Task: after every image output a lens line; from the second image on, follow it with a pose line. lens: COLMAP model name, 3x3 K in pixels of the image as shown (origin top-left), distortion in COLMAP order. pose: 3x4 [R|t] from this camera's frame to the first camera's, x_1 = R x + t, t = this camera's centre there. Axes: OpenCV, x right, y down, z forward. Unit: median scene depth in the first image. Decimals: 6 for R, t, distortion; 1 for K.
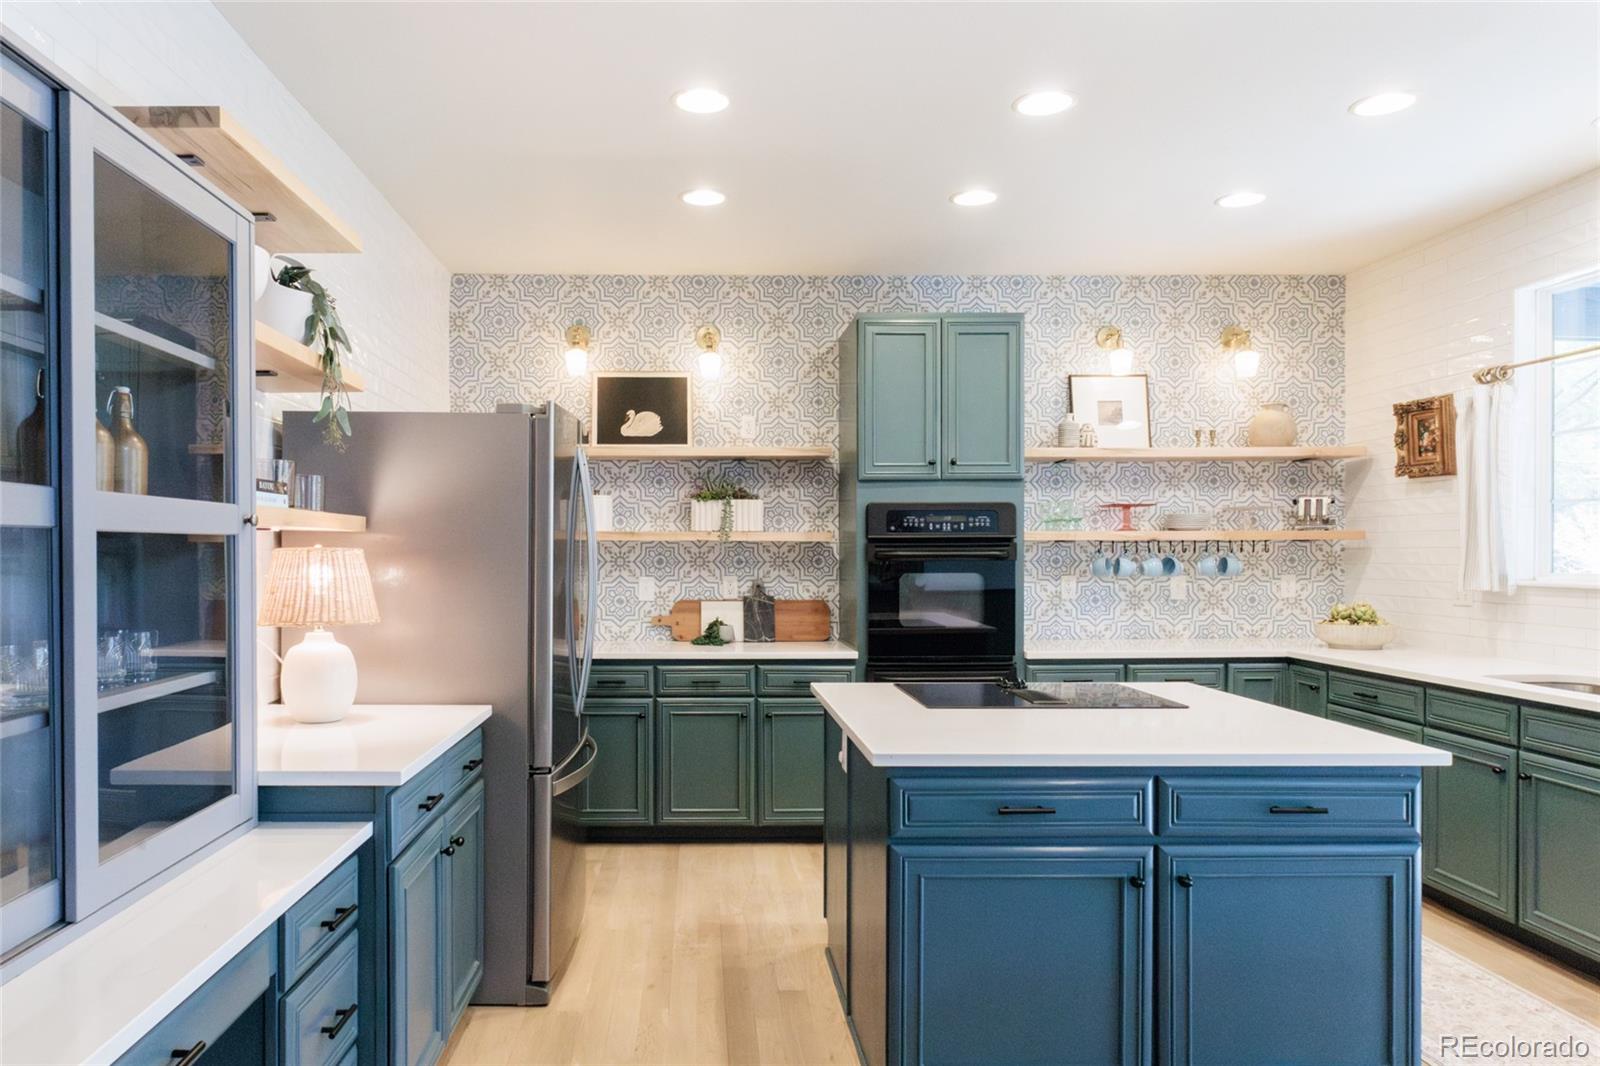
lens RADIAL K [[1090.8, 0, 698.9], [0, 1090.8, 569.5], [0, 0, 1]] dist [0.001504, -0.000609]
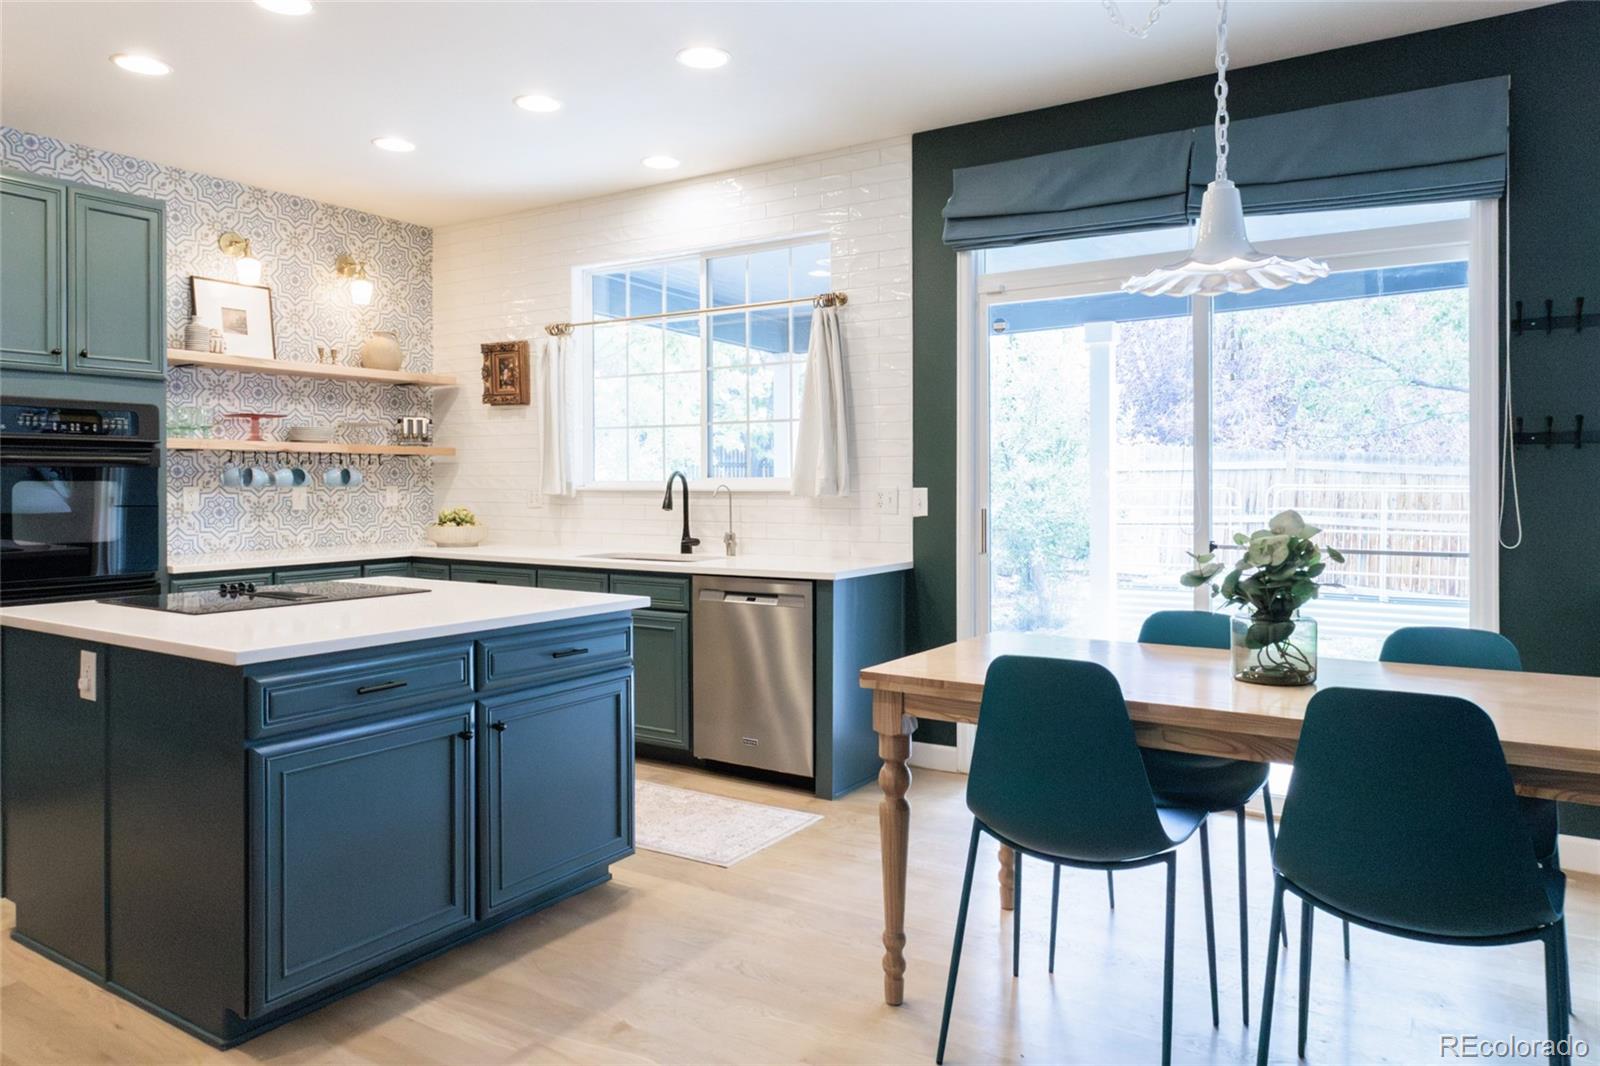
lens RADIAL K [[1077.4, 0, 803.6], [0, 1077.4, 485.8], [0, 0, 1]] dist [0.006556, -0.000680]
pose [[0.550627, -0.000027, 0.834751, -0.153901], [0.011213, 0.999910, -0.007364, 0.017907], [-0.834676, 0.013415, 0.550578, 0.039153]]
